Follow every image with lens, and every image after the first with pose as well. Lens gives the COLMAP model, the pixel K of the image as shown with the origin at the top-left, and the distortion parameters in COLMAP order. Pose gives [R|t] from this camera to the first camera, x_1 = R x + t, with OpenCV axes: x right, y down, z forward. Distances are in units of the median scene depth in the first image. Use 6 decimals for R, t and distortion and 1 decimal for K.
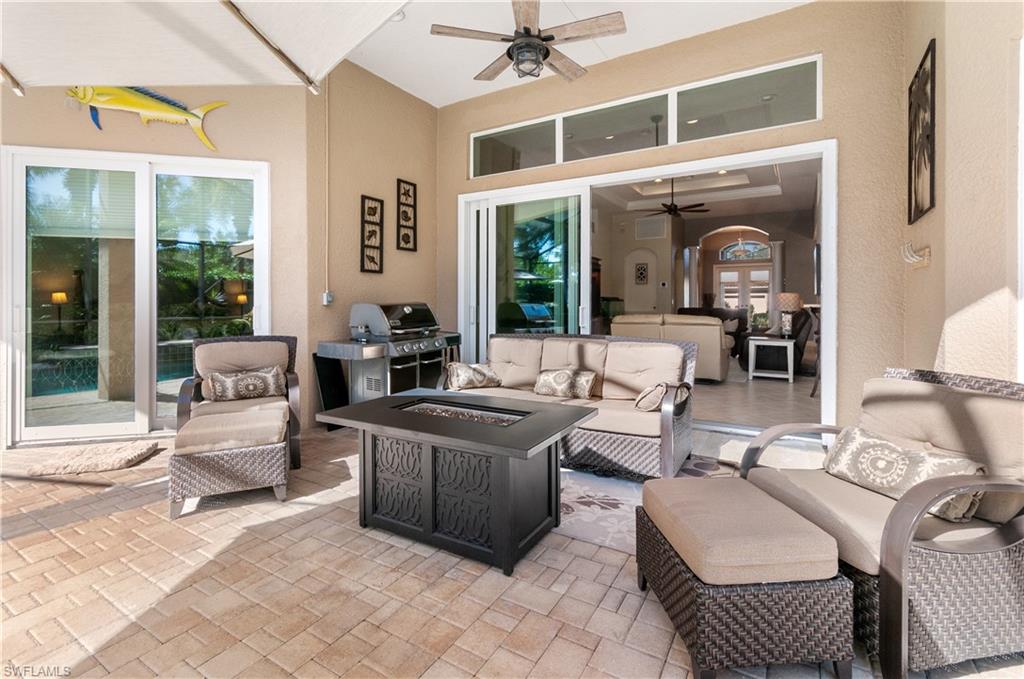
lens RADIAL K [[472.3, 0, 514.3], [0, 472.3, 303.4], [0, 0, 1]] dist [0.001729, 0.000251]
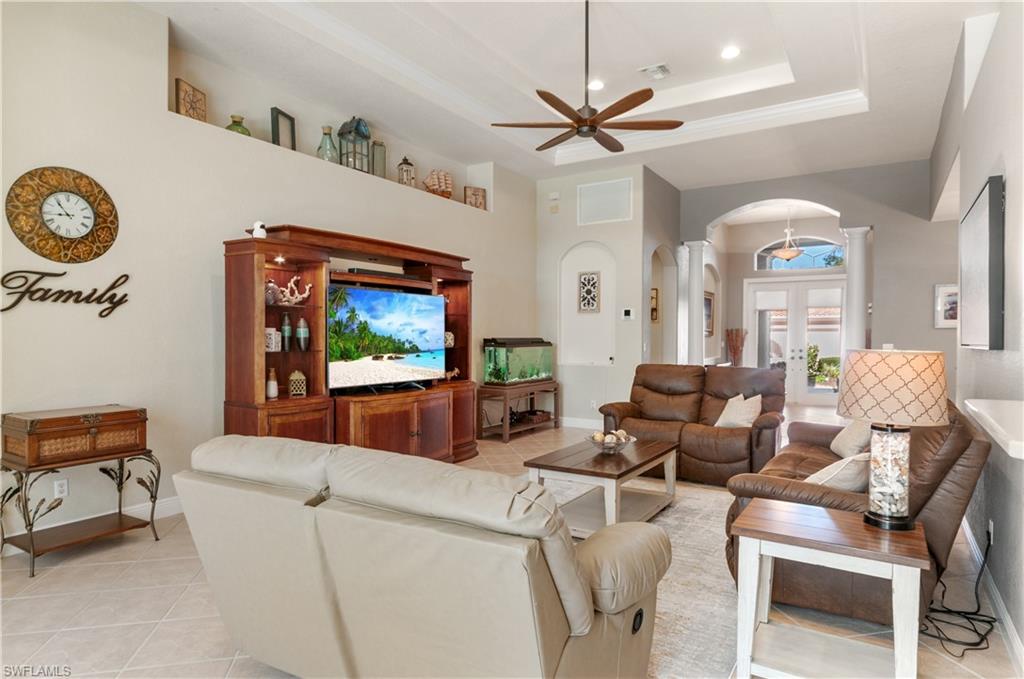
lens RADIAL K [[577.5, 0, 512.0], [0, 577.5, 339.5], [0, 0, 1]] dist [0.001585, 0.000970]
pose [[0.999470, 0.001882, -0.032507, 0.242306], [-0.001667, 0.999977, 0.006628, -0.018028], [0.032519, -0.006570, 0.999450, 0.430861]]
